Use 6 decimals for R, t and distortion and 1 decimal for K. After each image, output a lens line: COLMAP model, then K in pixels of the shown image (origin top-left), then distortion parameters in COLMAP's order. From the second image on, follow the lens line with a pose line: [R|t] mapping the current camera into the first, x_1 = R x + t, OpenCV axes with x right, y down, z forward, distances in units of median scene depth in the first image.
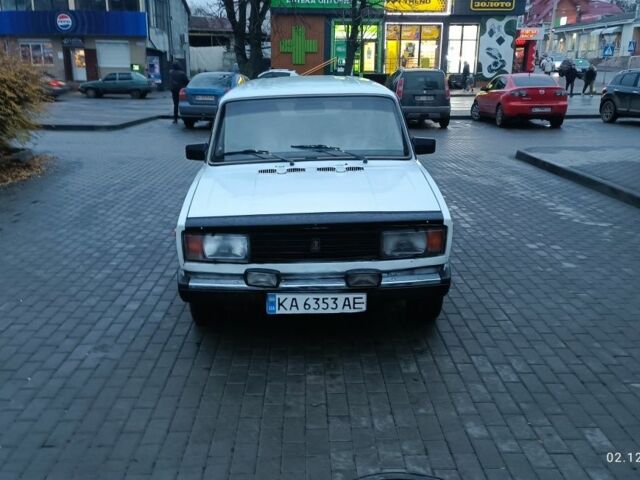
lens RADIAL K [[622.1, 0, 320.0], [0, 622.1, 240.0], [0, 0, 1]] dist [0.058136, -0.032874]
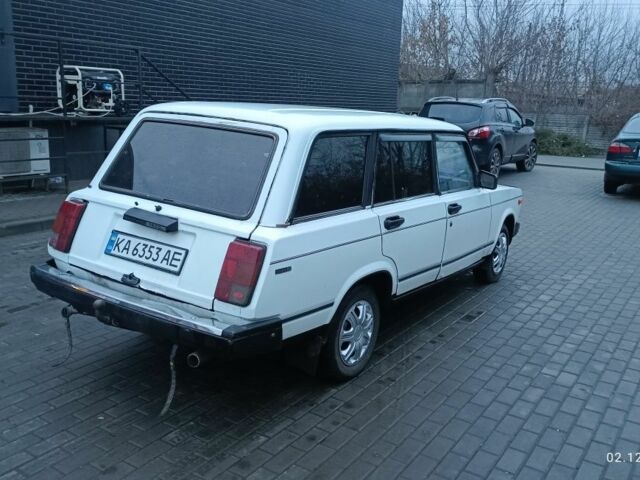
lens RADIAL K [[622.1, 0, 320.0], [0, 622.1, 240.0], [0, 0, 1]] dist [0.058136, -0.032874]
pose [[-0.816101, -0.164130, 0.554113, -0.521284], [0.113947, 0.894300, 0.432716, -0.495903], [-0.566565, 0.416279, -0.711137, 1.797816]]
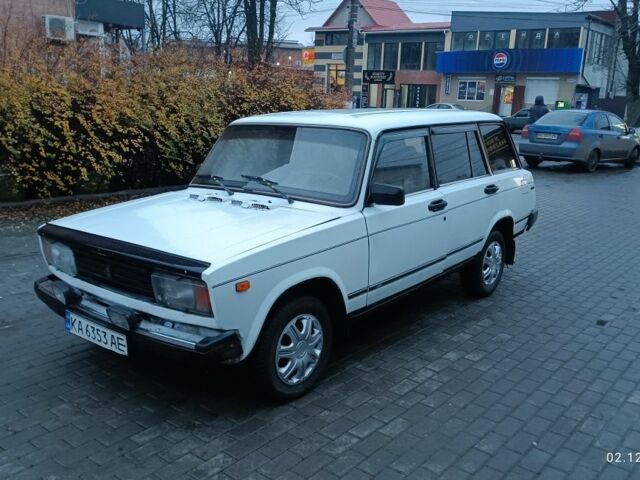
lens RADIAL K [[622.1, 0, 320.0], [0, 622.1, 240.0], [0, 0, 1]] dist [0.058136, -0.032874]
pose [[0.760324, 0.168605, -0.627279, 0.564559], [-0.203485, 0.978939, 0.016484, -0.082627], [0.616848, 0.115109, 0.778620, 0.310395]]
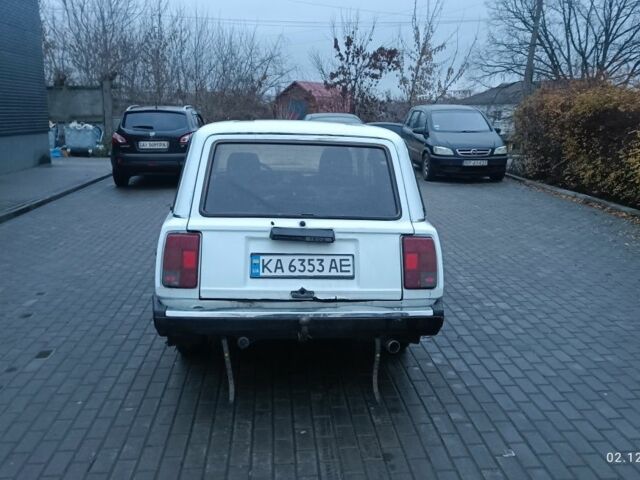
lens RADIAL K [[622.1, 0, 320.0], [0, 622.1, 240.0], [0, 0, 1]] dist [0.058136, -0.032874]
pose [[-0.998525, 0.004926, -0.054077, -0.011127], [-0.020436, 0.888566, 0.458293, -0.559238], [0.050309, 0.458722, -0.887155, 2.026981]]
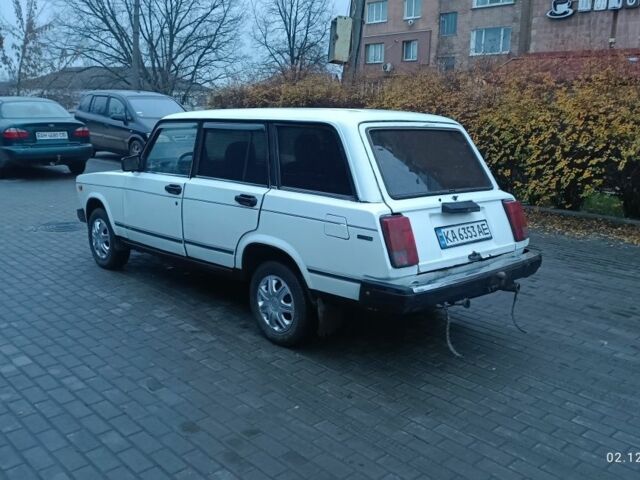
lens RADIAL K [[622.1, 0, 320.0], [0, 622.1, 240.0], [0, 0, 1]] dist [0.058136, -0.032874]
pose [[-0.741408, 0.131461, -0.658052, 0.616851], [-0.197641, 0.894350, 0.401343, -0.501003], [0.641289, 0.427617, -0.637096, 1.836209]]
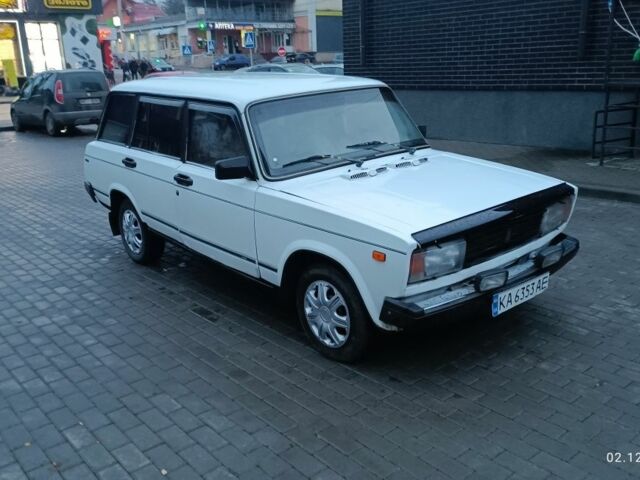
lens RADIAL K [[622.1, 0, 320.0], [0, 622.1, 240.0], [0, 0, 1]] dist [0.058136, -0.032874]
pose [[0.777936, -0.204027, 0.594297, -0.560143], [0.204662, 0.976513, 0.067343, -0.075792], [-0.594079, 0.069241, 0.801421, 0.268793]]
